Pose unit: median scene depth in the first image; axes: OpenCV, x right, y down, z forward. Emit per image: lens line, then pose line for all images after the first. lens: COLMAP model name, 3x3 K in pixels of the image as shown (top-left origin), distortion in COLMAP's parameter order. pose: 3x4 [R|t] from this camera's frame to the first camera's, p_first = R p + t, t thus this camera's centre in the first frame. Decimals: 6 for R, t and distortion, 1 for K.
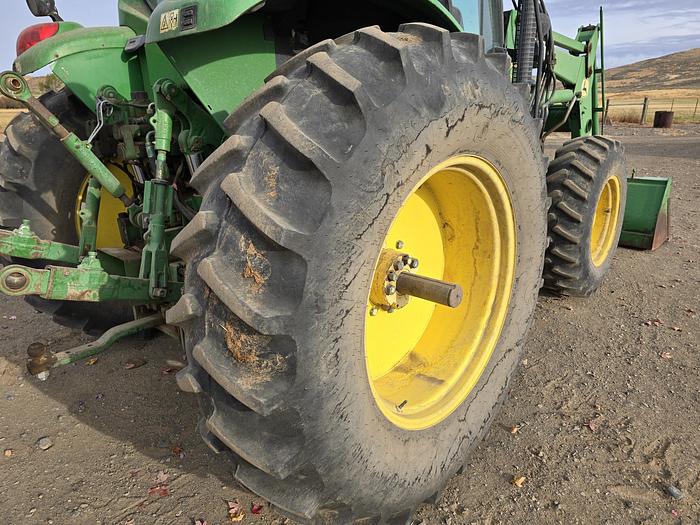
lens RADIAL K [[469.0, 0, 353.5], [0, 469.0, 262.2], [0, 0, 1]] dist [0.063121, -0.061452]
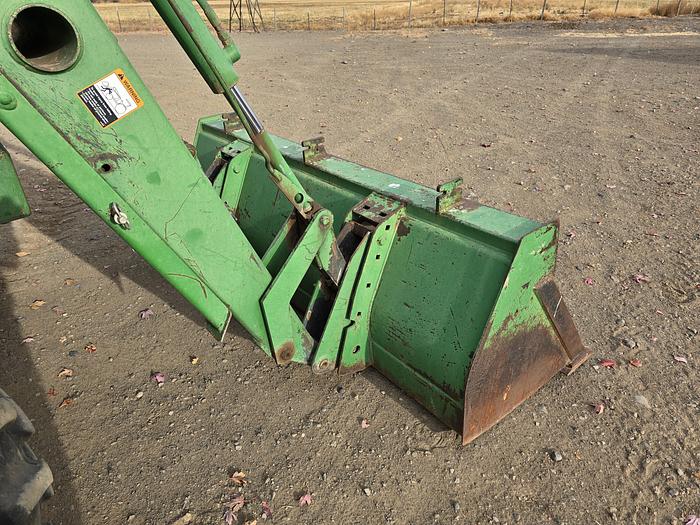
lens RADIAL K [[469.0, 0, 353.5], [0, 469.0, 262.2], [0, 0, 1]] dist [0.063121, -0.061452]
pose [[0.990858, 0.054758, -0.123297, 1.590001], [-0.030411, 0.981059, 0.191306, -0.561881], [0.131437, -0.185808, 0.973756, 1.896444]]
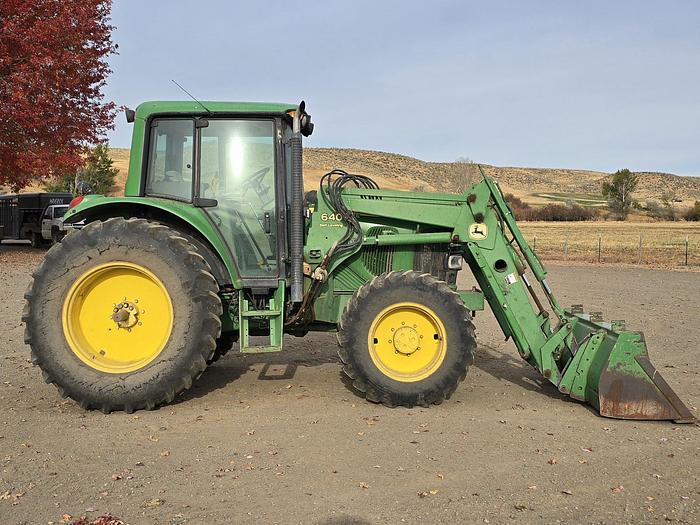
lens RADIAL K [[901.0, 0, 326.4], [0, 901.0, 214.7], [0, 0, 1]] dist [0.090017, -0.015991]
pose [[0.647161, 0.008397, -0.762307, 4.154065], [-0.248312, 0.947732, -0.200365, 0.220340], [0.720780, 0.318958, 0.615420, -1.200878]]
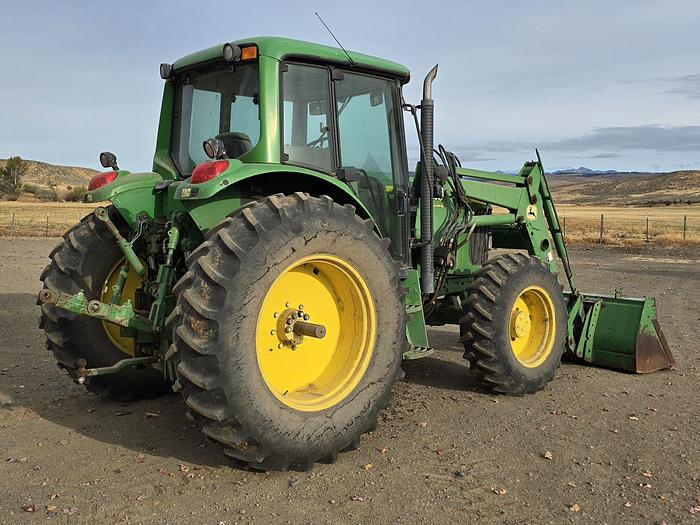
lens RADIAL K [[736.0, 0, 344.7], [0, 736.0, 203.1], [0, 0, 1]] dist [0.162824, -0.318219]
pose [[0.993046, 0.025252, -0.114990, 0.561006], [-0.060439, 0.947541, -0.313867, 0.439719], [0.101032, 0.318634, 0.942478, -1.623934]]
